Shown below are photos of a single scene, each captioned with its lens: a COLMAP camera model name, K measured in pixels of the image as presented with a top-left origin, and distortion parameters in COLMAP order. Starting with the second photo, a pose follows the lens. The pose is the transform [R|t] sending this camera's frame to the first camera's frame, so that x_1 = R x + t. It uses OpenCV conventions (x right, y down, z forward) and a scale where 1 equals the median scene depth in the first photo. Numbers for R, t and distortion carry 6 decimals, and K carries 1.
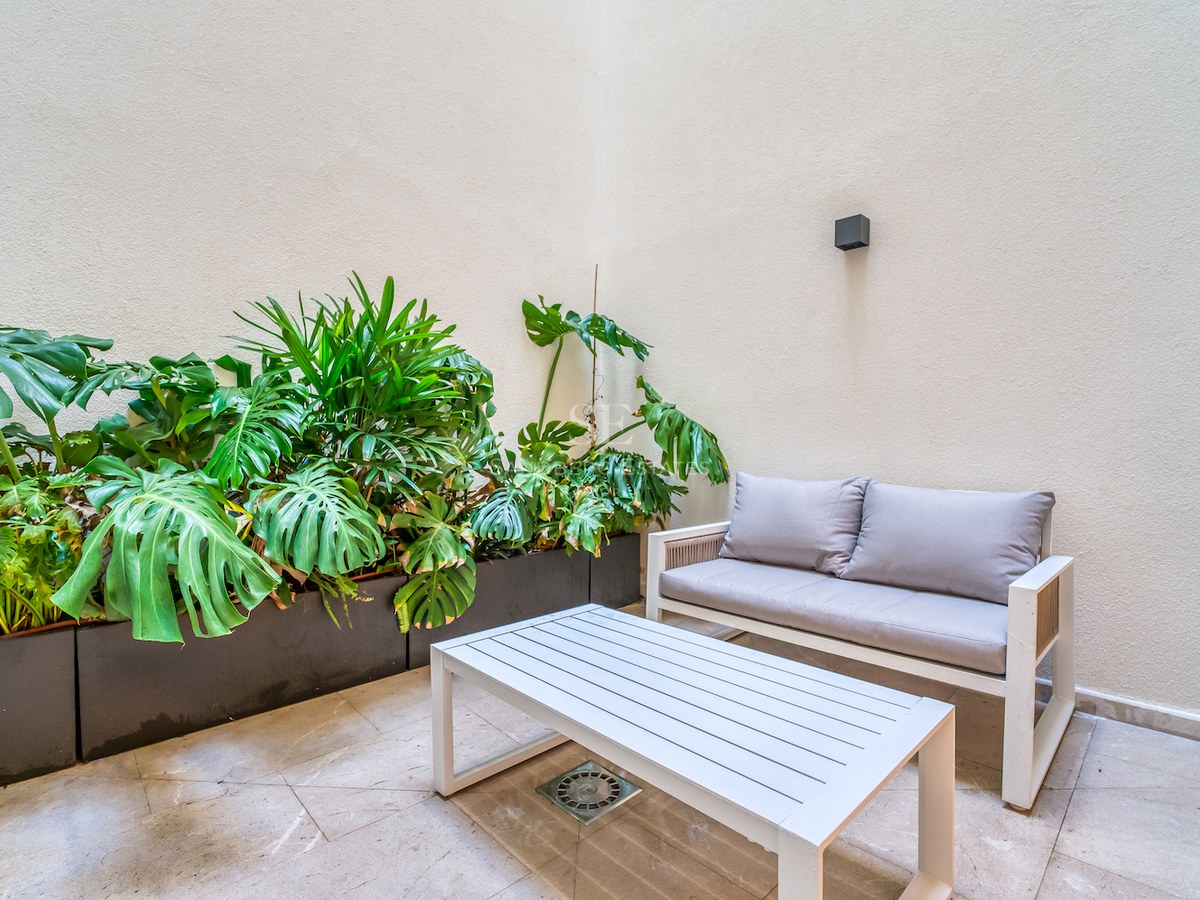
lens RADIAL K [[557.7, 0, 596.3], [0, 557.7, 449.5], [0, 0, 1]] dist [-0.002962, -0.004181]
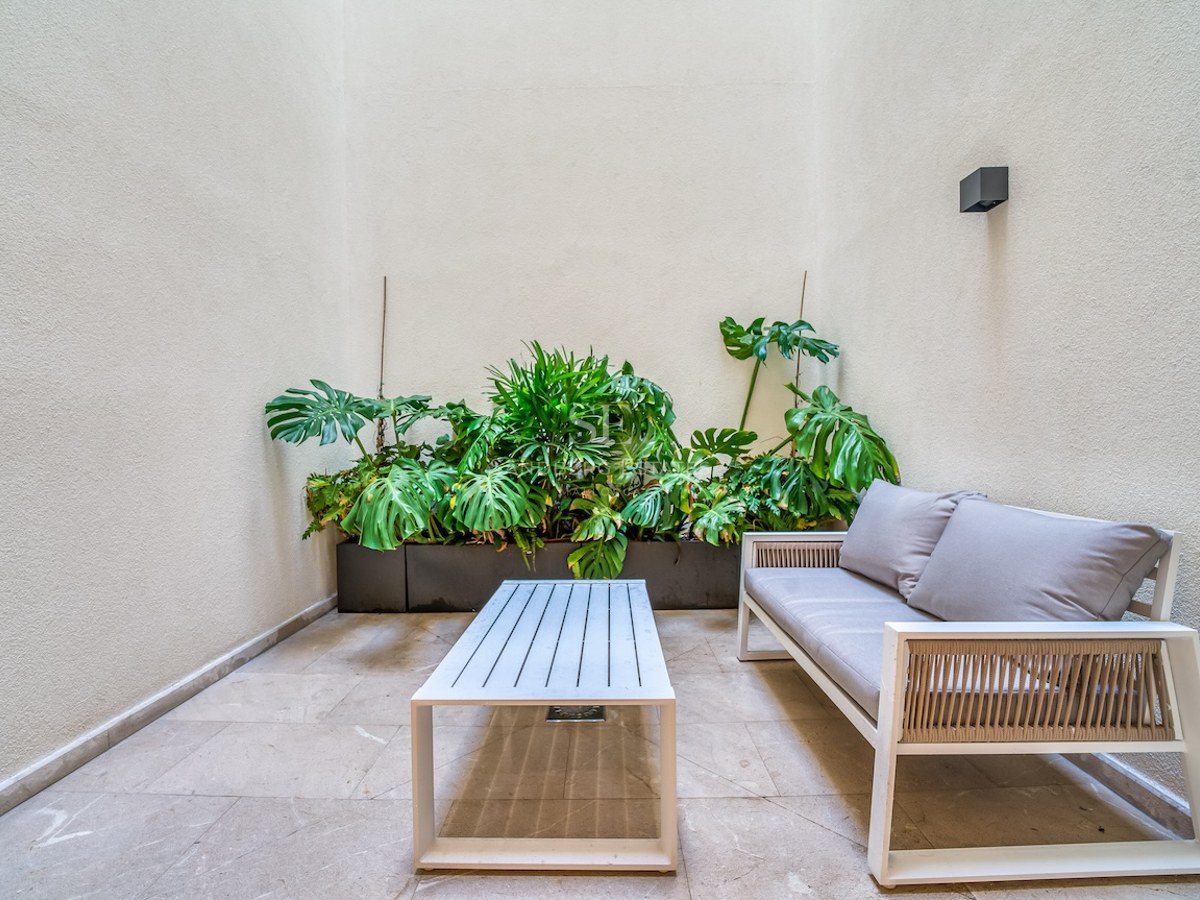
lens RADIAL K [[523.3, 0, 607.0], [0, 523.3, 445.9], [0, 0, 1]] dist [-0.007058, -0.000959]
pose [[0.736799, -0.003792, -0.676102, 0.618690], [0.004008, 0.999991, -0.001241, -0.018296], [0.676100, -0.001796, 0.736807, 0.074338]]
